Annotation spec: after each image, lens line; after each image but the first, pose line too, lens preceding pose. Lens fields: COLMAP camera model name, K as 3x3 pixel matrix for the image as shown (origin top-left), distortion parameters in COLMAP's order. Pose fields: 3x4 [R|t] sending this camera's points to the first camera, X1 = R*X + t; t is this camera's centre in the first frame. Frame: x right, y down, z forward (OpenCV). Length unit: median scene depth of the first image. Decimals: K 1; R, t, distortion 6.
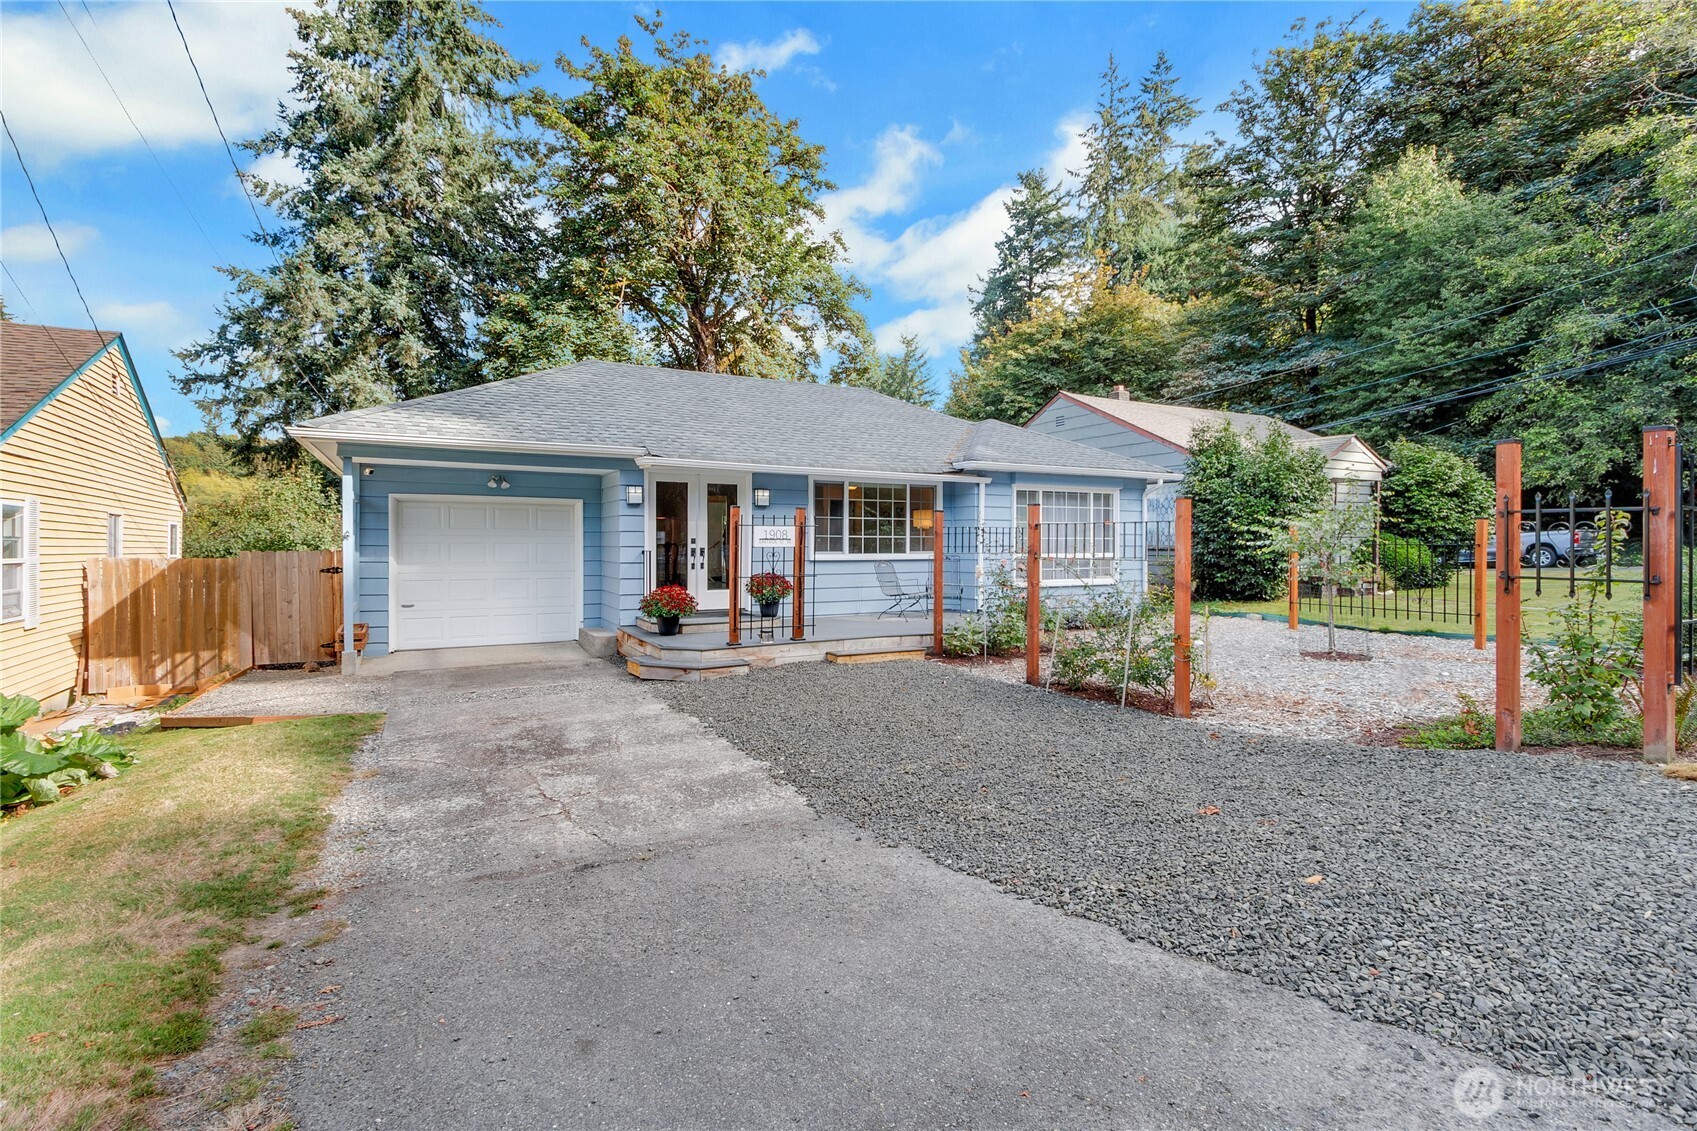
lens RADIAL K [[772.4, 0, 822.3], [0, 772.4, 545.6], [0, 0, 1]] dist [0.012314, -0.005271]
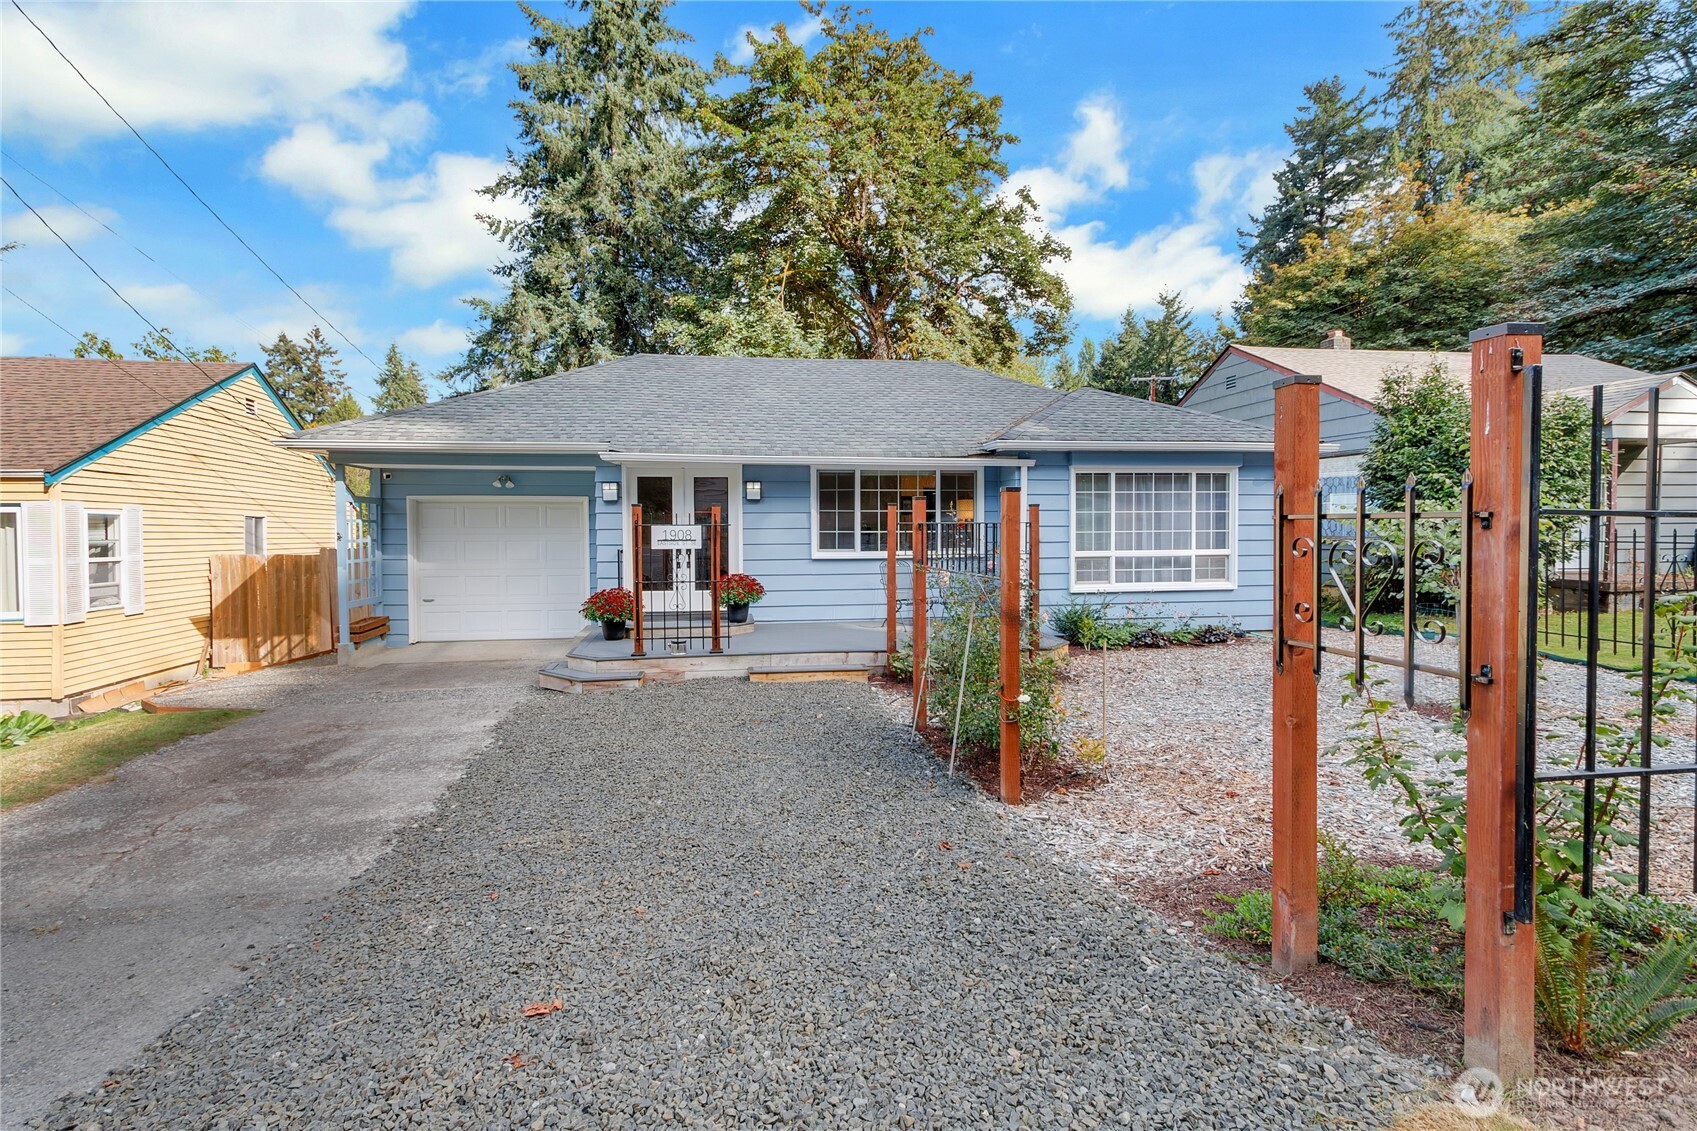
lens RADIAL K [[772.4, 0, 822.3], [0, 772.4, 545.6], [0, 0, 1]] dist [0.012314, -0.005271]
pose [[0.944257, 0.001146, -0.329208, 0.118454], [0.005634, 0.999791, 0.019641, -0.005700], [0.329162, -0.020401, 0.944053, 0.062399]]
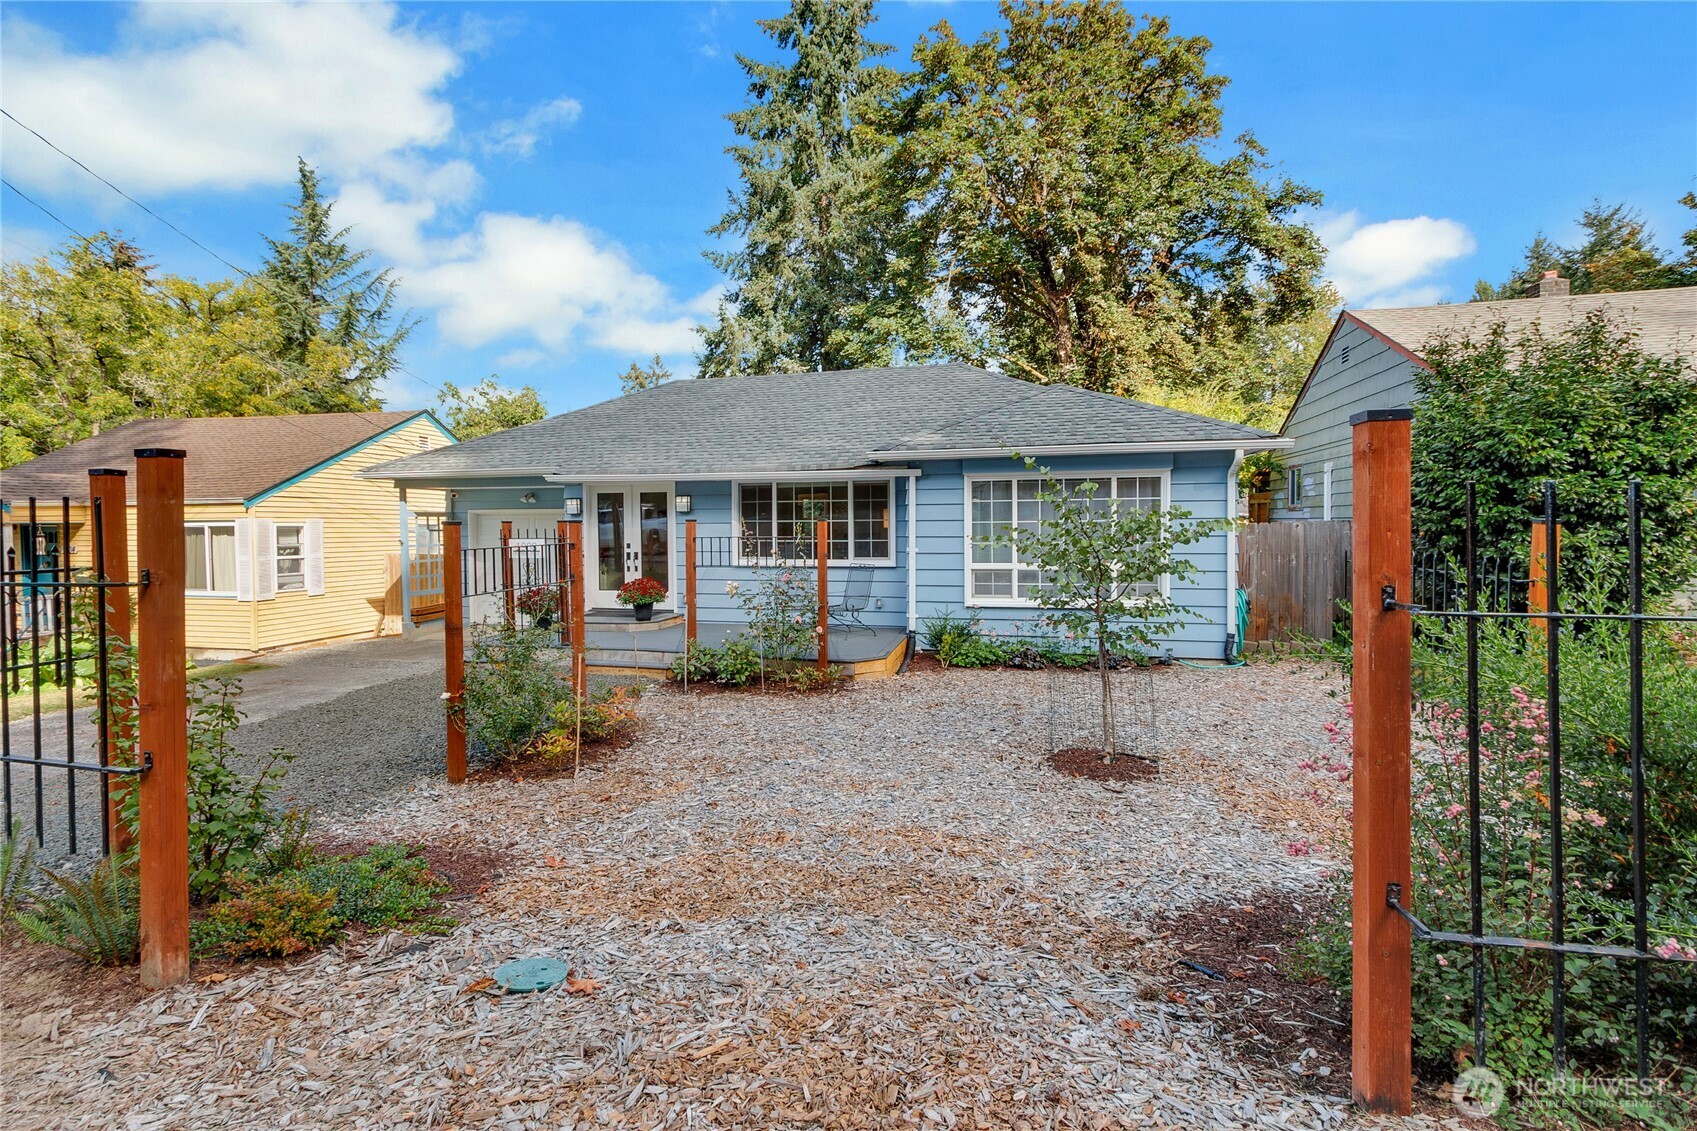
lens RADIAL K [[772.4, 0, 822.3], [0, 772.4, 545.6], [0, 0, 1]] dist [0.012314, -0.005271]
pose [[0.739413, 0.012772, -0.673131, 0.295025], [0.006596, 0.999635, 0.026213, -0.012735], [0.673220, -0.023822, 0.739059, 0.142546]]
